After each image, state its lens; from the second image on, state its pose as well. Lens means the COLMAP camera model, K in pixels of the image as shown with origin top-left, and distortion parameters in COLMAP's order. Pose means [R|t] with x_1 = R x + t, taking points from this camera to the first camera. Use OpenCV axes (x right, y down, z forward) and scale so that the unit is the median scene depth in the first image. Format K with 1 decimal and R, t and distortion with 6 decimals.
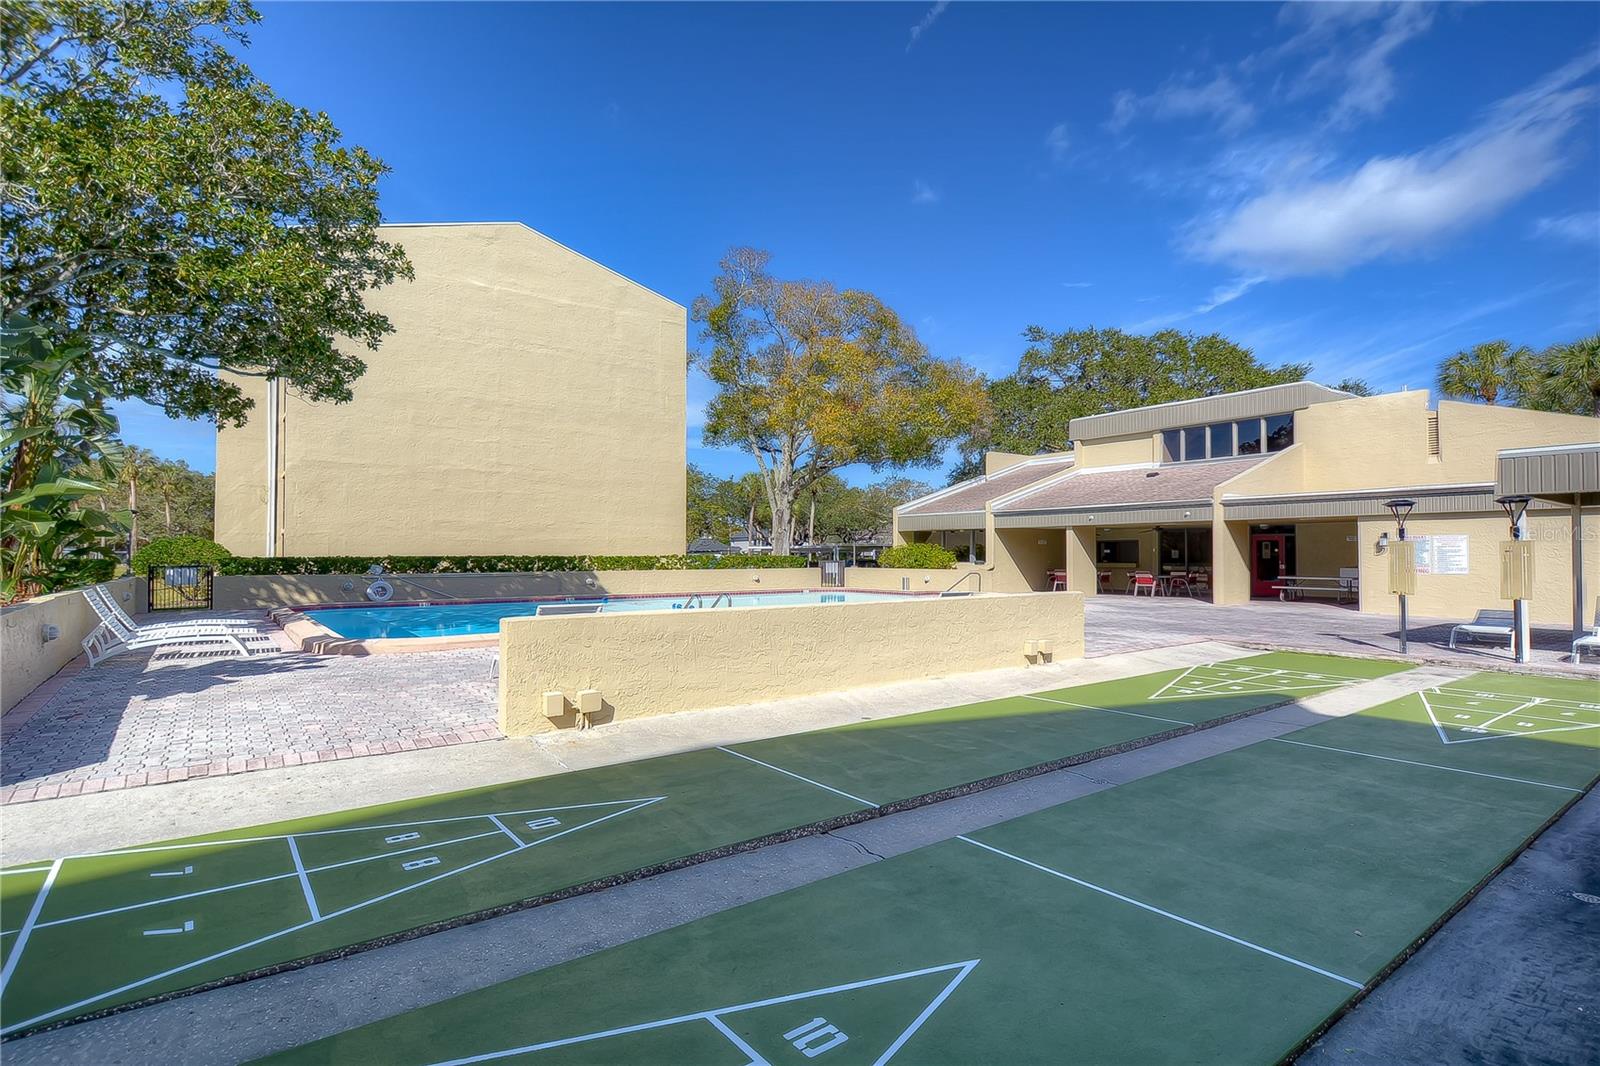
lens RADIAL K [[795.1, 0, 800.0], [0, 795.1, 533.0], [0, 0, 1]] dist [0.000164, 0.000015]
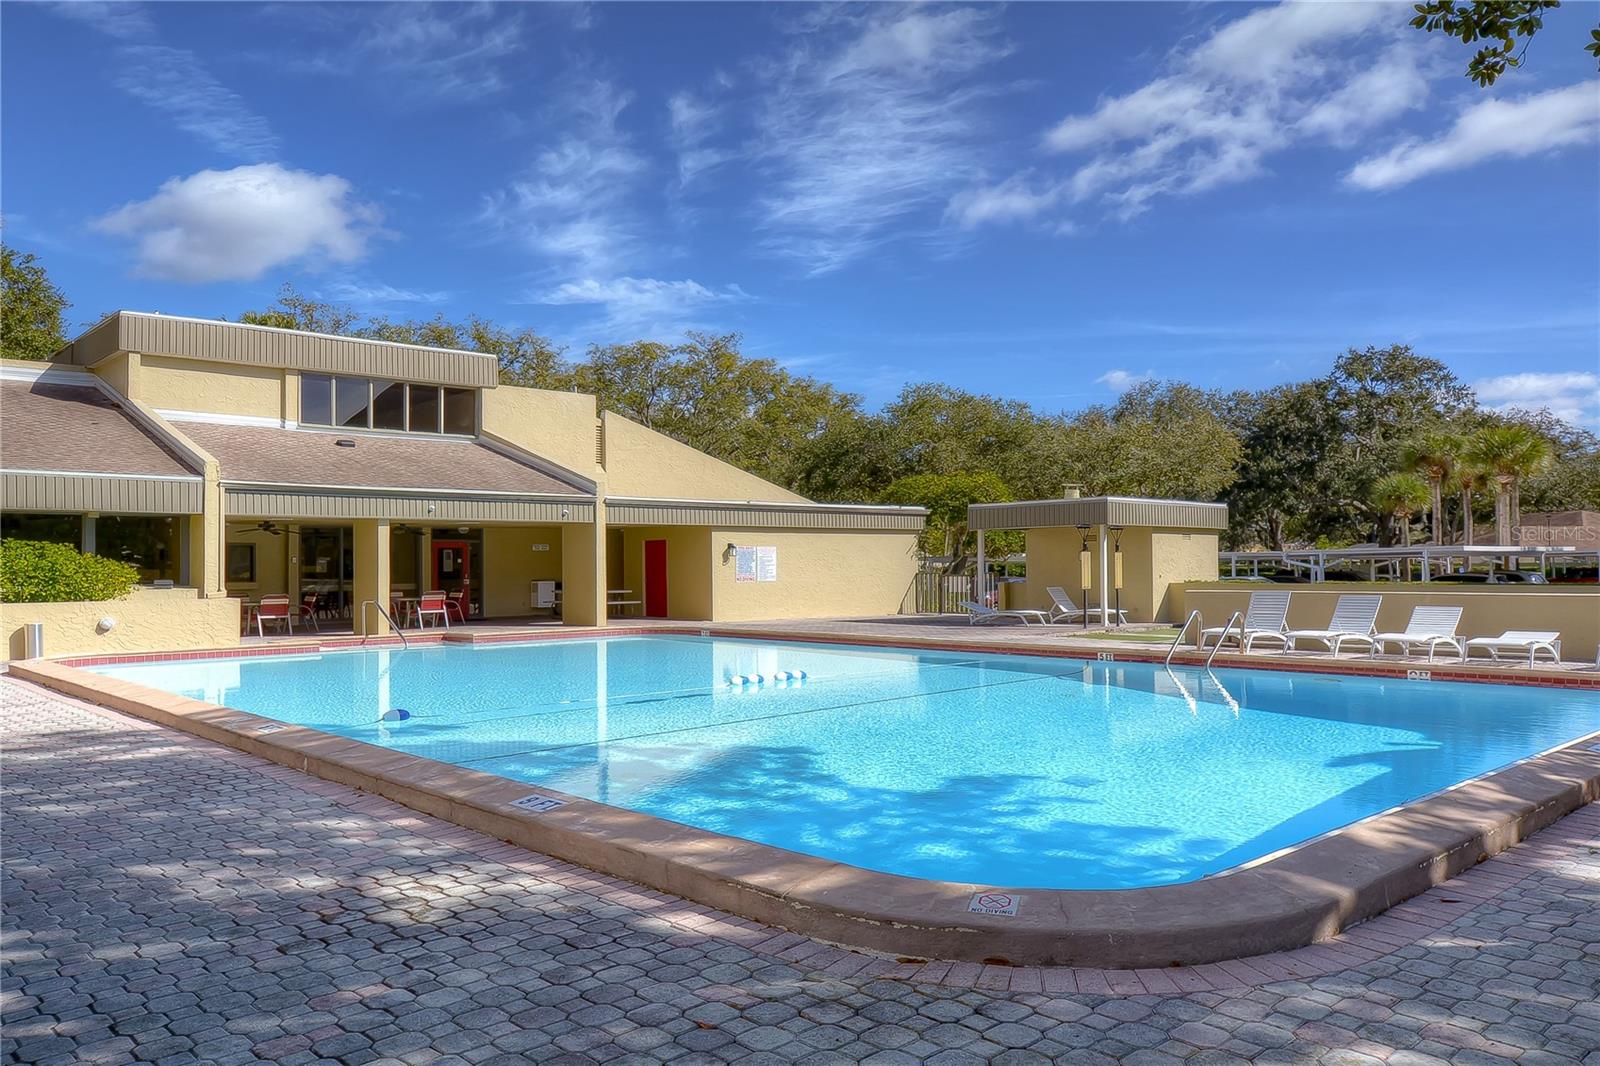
lens RADIAL K [[1162.8, 0, 800.0], [0, 1162.8, 533.0], [0, 0, 1]] dist [-0.000933, -0.000416]
pose [[-0.095586, 0.027064, 0.995053, -0.573187], [-0.020014, 0.999376, -0.029104, 0.021186], [-0.995220, -0.022697, -0.094985, 0.774467]]
